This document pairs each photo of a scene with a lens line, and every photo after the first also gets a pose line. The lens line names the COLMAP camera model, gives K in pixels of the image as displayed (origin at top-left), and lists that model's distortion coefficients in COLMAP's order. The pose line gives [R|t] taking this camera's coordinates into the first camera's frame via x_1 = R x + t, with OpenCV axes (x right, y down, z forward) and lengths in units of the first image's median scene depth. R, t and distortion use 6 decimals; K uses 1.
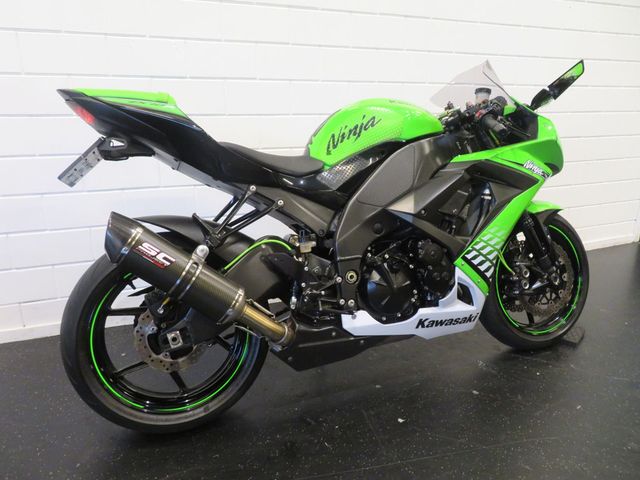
lens RADIAL K [[452.1, 0, 318.5], [0, 452.1, 236.0], [0, 0, 1]] dist [-0.002321, 0.003648]
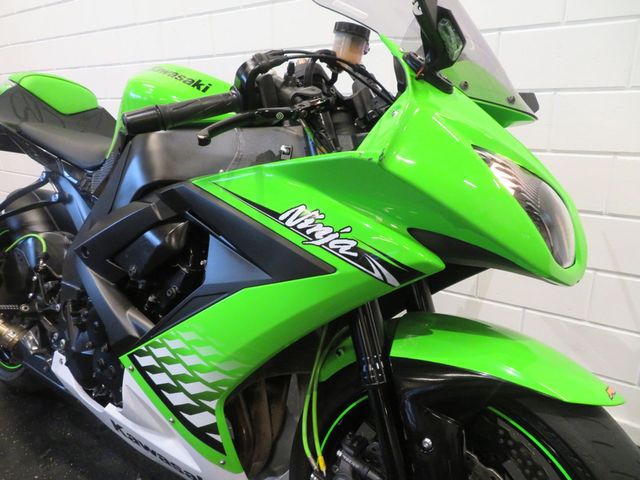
lens RADIAL K [[452.1, 0, 318.5], [0, 452.1, 236.0], [0, 0, 1]] dist [-0.002321, 0.003648]
pose [[0.550705, 0.237765, -0.800120, 0.834951], [-0.220101, 0.966011, 0.135570, -0.211873], [0.805158, 0.101447, 0.584319, 0.853609]]
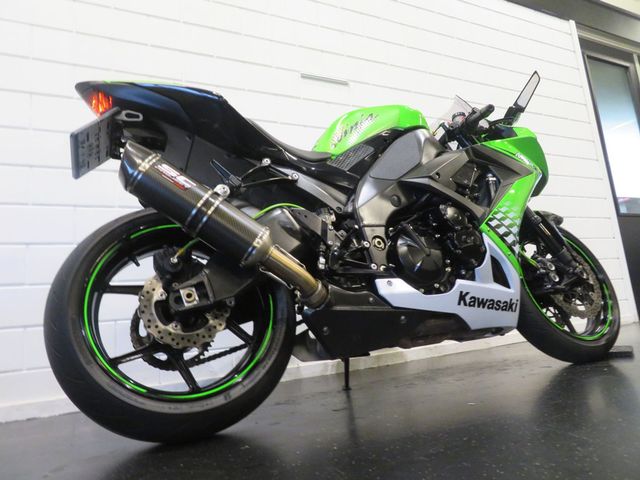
lens RADIAL K [[452.1, 0, 318.5], [0, 452.1, 236.0], [0, 0, 1]] dist [-0.002321, 0.003648]
pose [[0.991611, -0.087253, 0.095368, -0.130948], [0.120653, 0.889518, -0.440682, 0.453138], [-0.046381, 0.448491, 0.892583, 0.169017]]
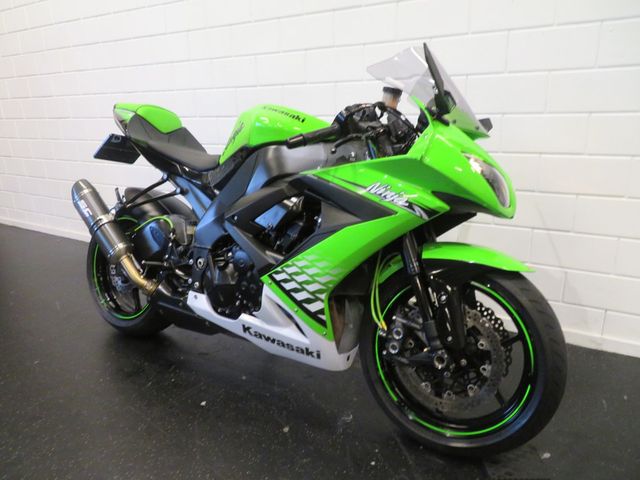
lens RADIAL K [[452.1, 0, 318.5], [0, 452.1, 236.0], [0, 0, 1]] dist [-0.002321, 0.003648]
pose [[0.609719, 0.209352, -0.764470, 1.075647], [-0.194223, 0.974546, 0.111975, -0.156318], [0.768453, 0.080204, 0.634860, 0.480765]]
